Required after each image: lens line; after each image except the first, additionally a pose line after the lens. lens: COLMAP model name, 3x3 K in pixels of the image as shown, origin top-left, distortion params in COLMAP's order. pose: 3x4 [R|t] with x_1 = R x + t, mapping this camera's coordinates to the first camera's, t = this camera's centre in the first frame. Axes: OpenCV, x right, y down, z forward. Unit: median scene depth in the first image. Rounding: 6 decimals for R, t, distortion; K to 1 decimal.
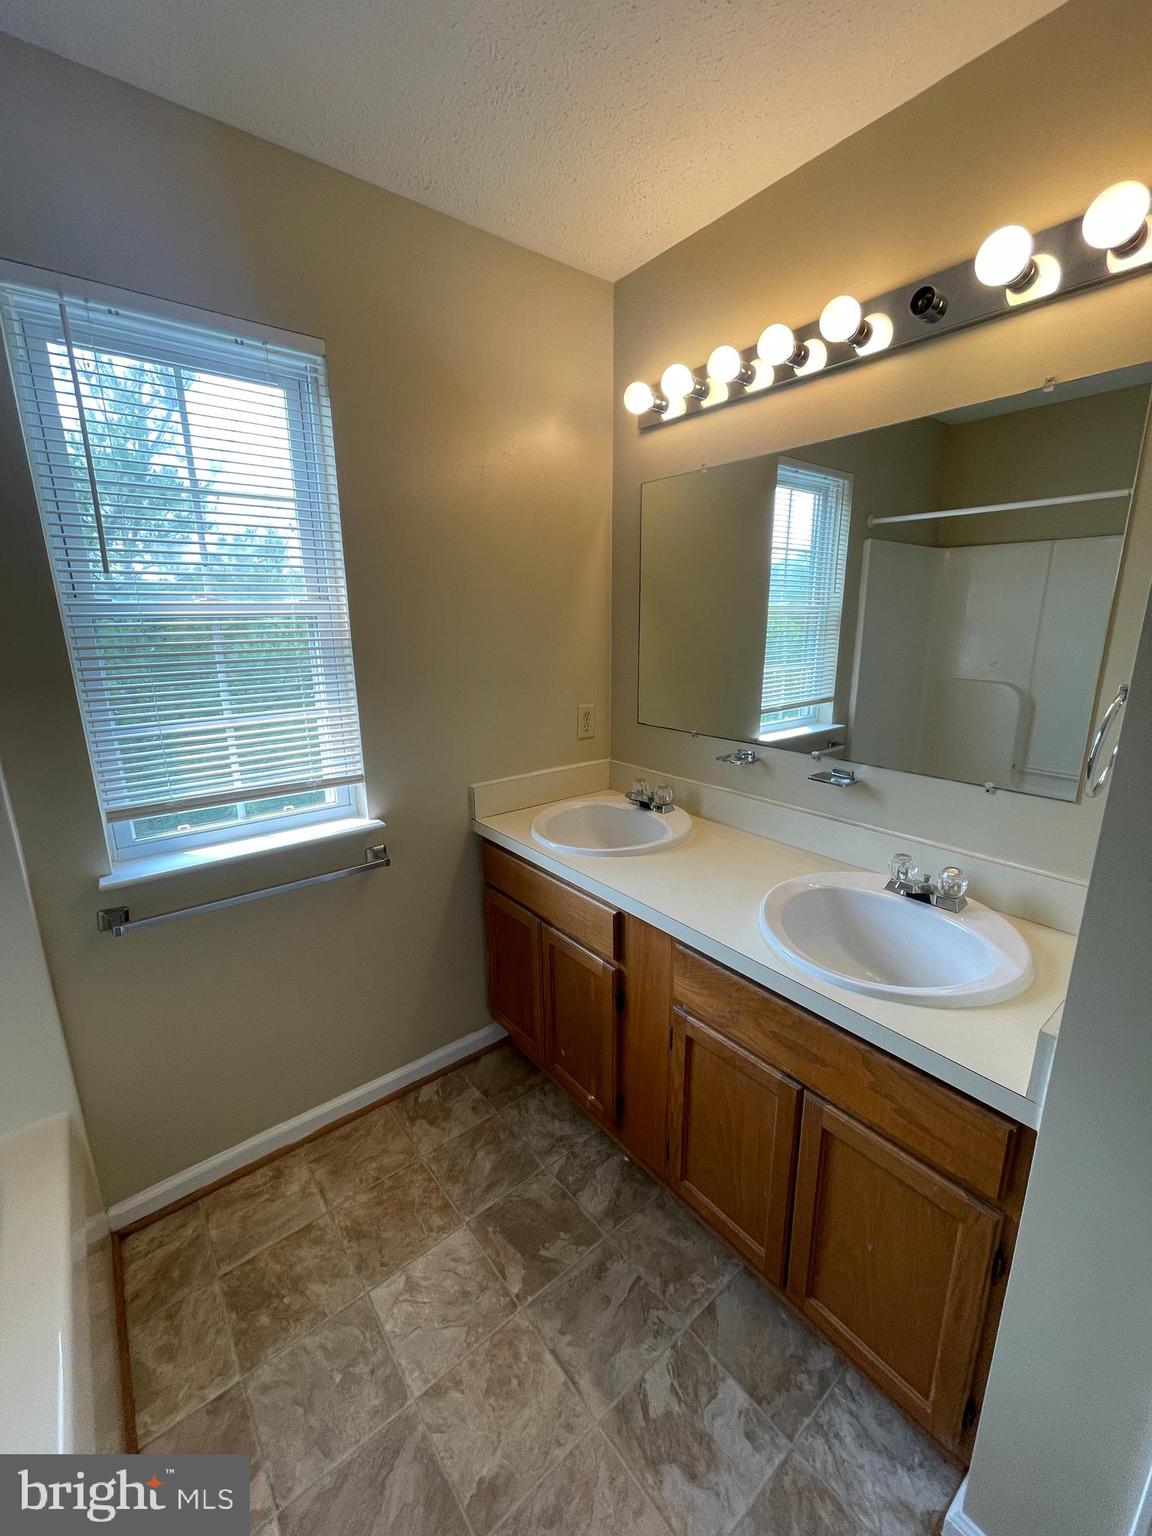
lens RADIAL K [[616.4, 0, 576.4], [0, 616.4, 766.0], [0, 0, 1]] dist [-0.000190, 0.000231]
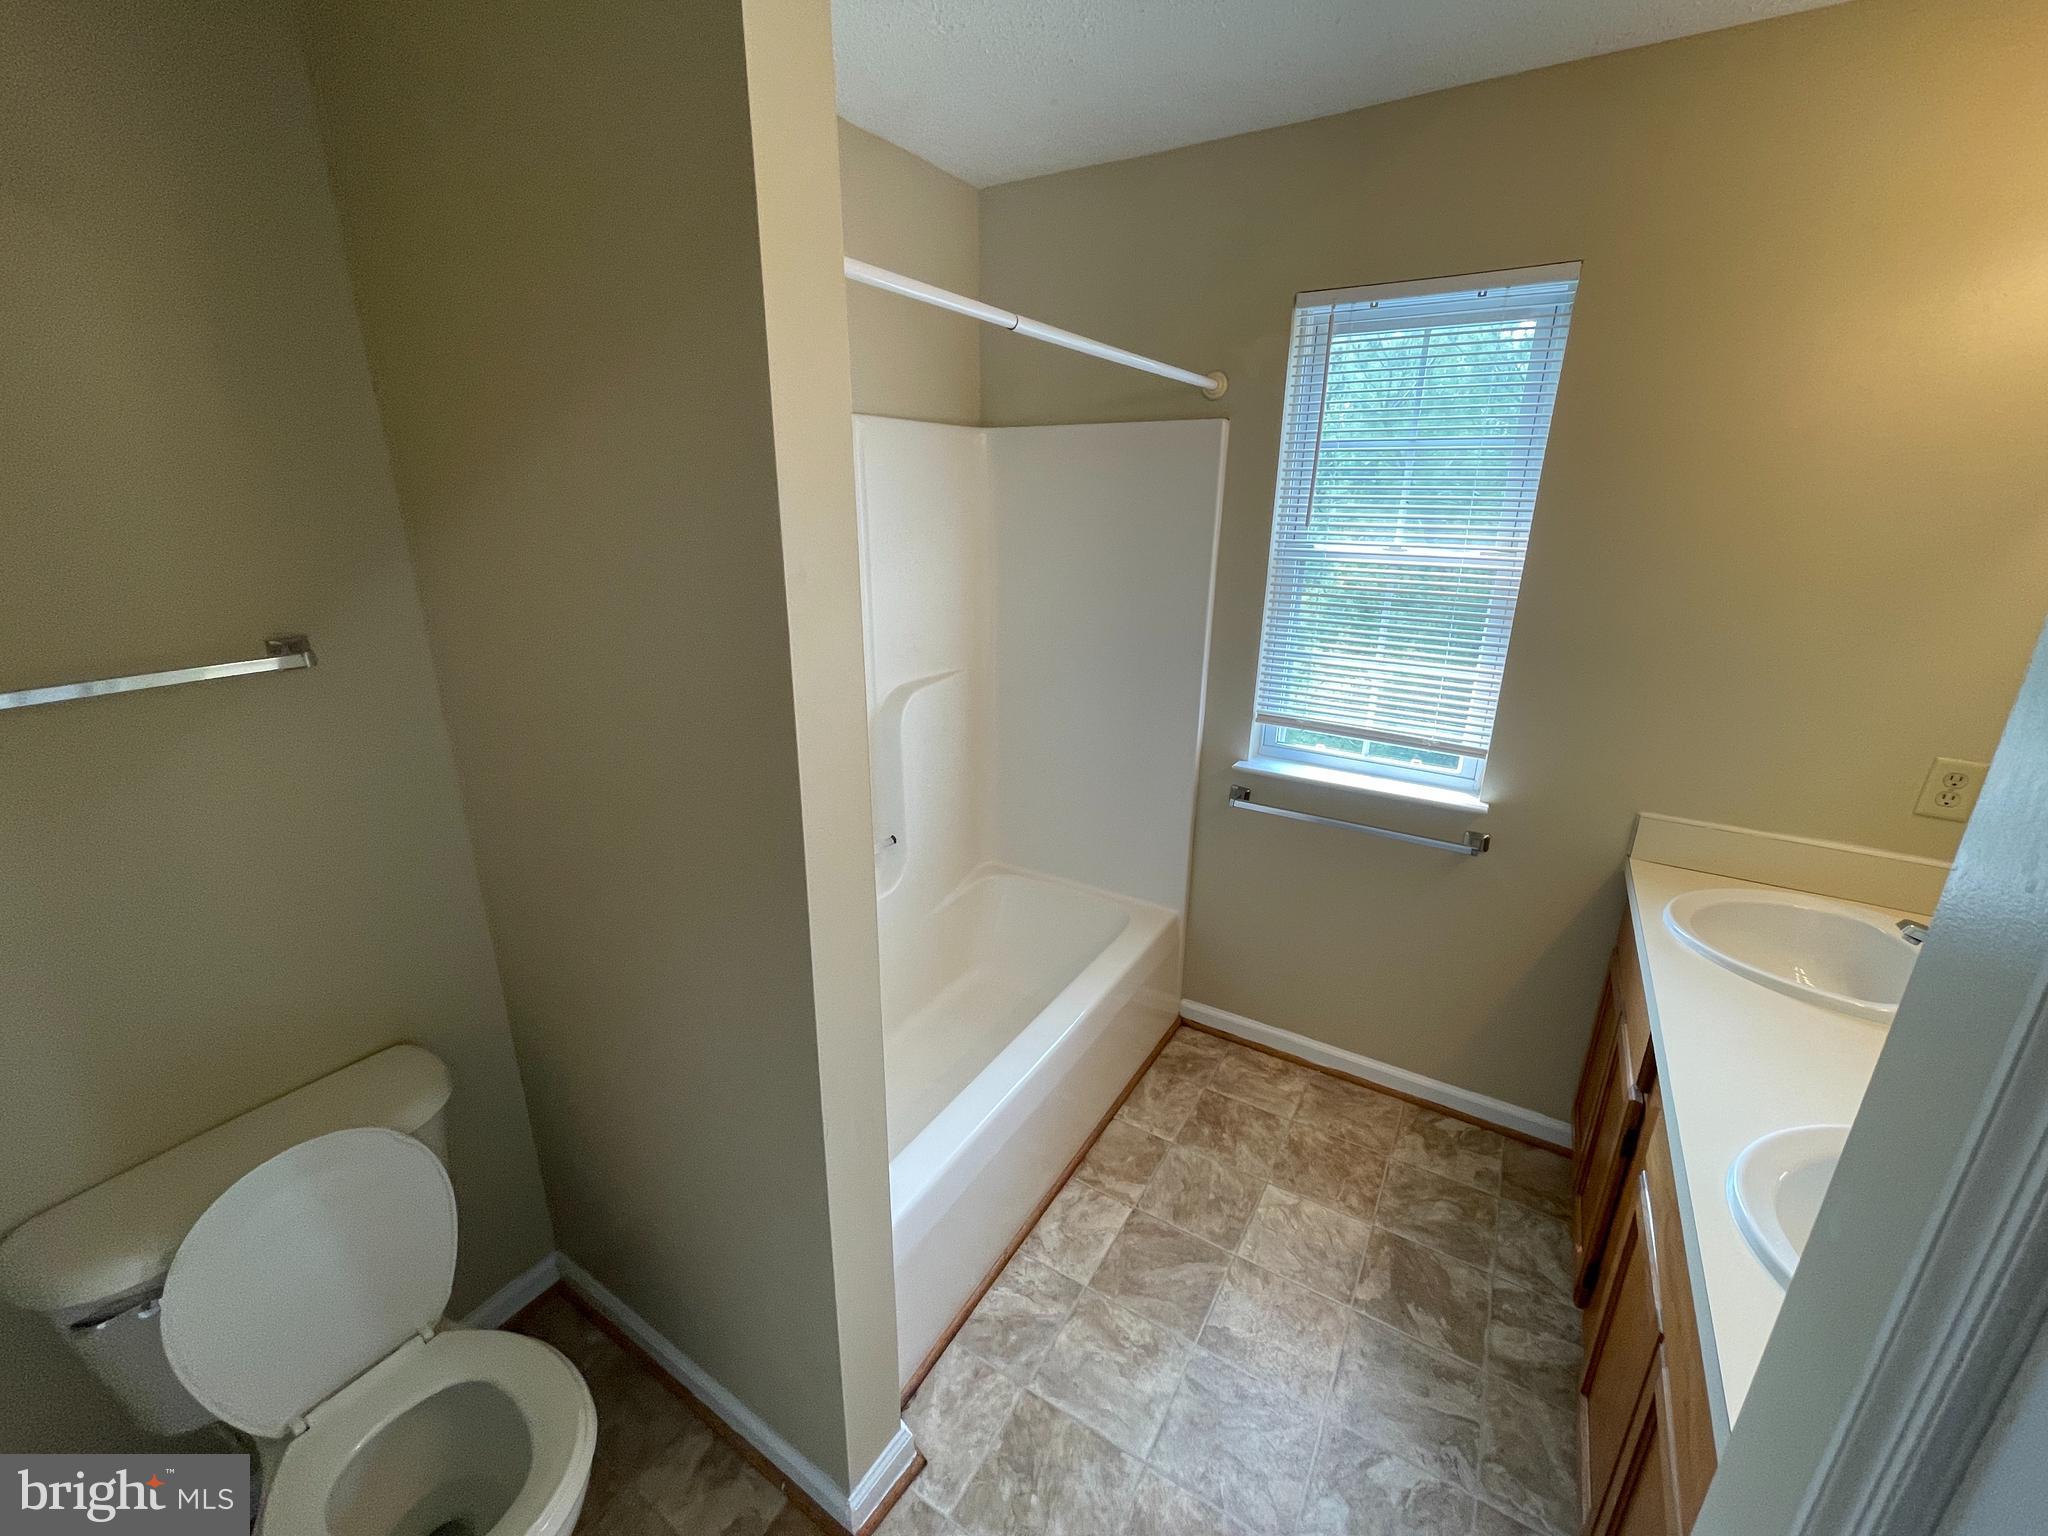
lens RADIAL K [[821.9, 0, 1017.7], [0, 821.9, 761.8], [0, 0, 1]] dist [-0.000190, 0.000231]
pose [[0.331755, 0.304438, -0.892892, 0.546231], [-0.236371, 0.943129, 0.233743, -0.097214], [0.913273, 0.133508, 0.384848, -0.082631]]
